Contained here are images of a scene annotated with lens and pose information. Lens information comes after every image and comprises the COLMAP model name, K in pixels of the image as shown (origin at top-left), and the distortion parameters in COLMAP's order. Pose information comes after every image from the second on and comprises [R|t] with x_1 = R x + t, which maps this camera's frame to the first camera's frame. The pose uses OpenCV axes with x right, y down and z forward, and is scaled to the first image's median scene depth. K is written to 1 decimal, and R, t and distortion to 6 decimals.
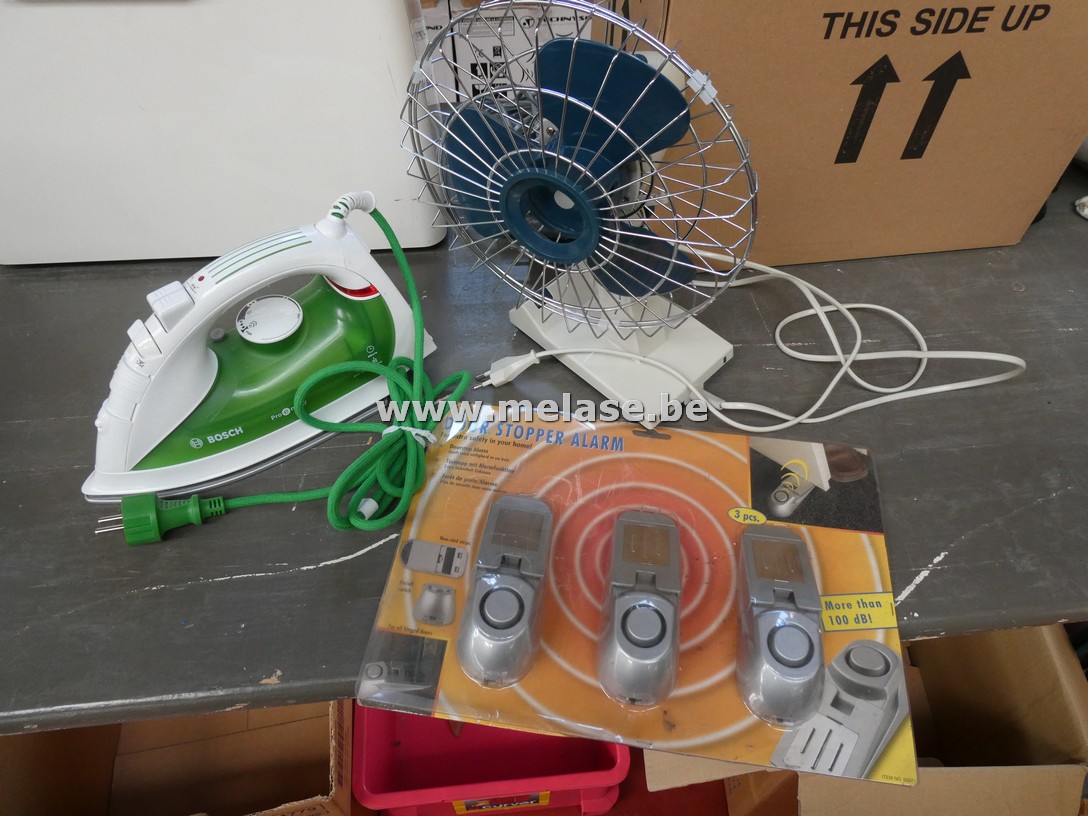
lens RADIAL K [[757.9, 0, 542.9], [0, 757.9, 407.4], [0, 0, 1]] dist [-0.007866, -0.011345]
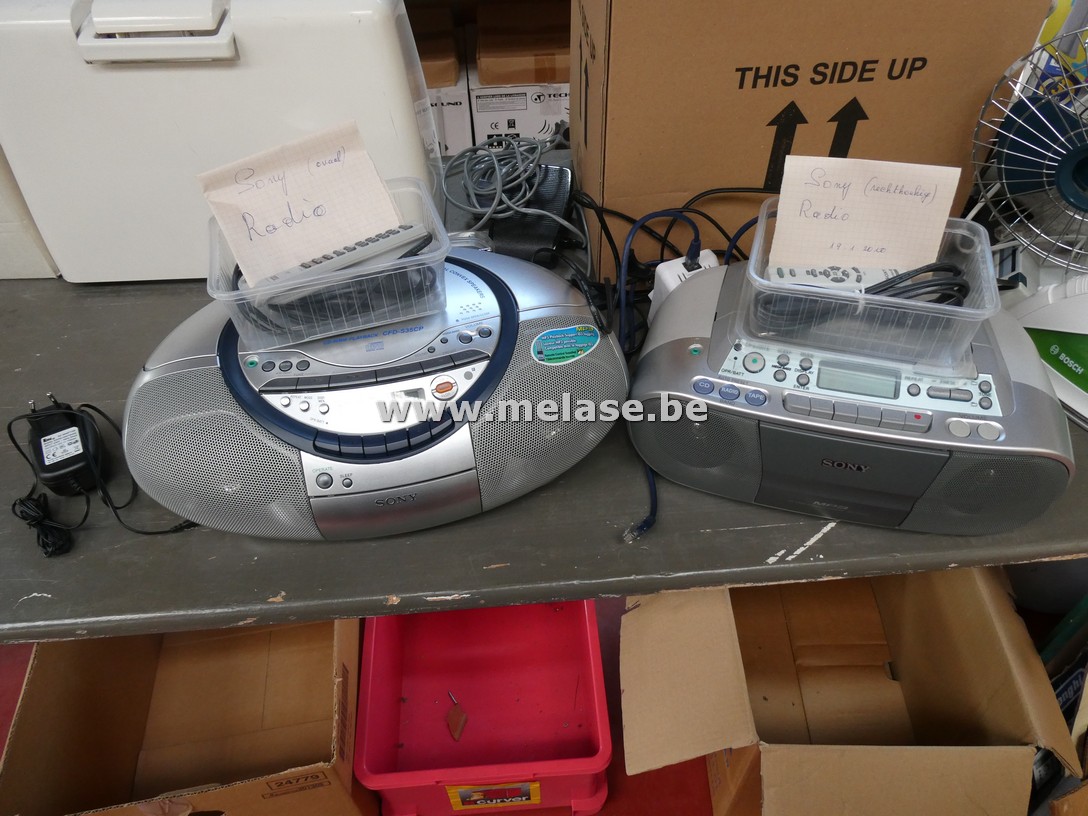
lens RADIAL K [[757.9, 0, 541.3], [0, 757.9, 408.4], [0, 0, 1]] dist [-0.007866, -0.011345]
pose [[0.999152, 0.000835, -0.041154, 0.095460], [-0.004602, 0.995793, -0.091511, 0.137066], [0.040905, 0.091623, 0.994953, -0.182019]]
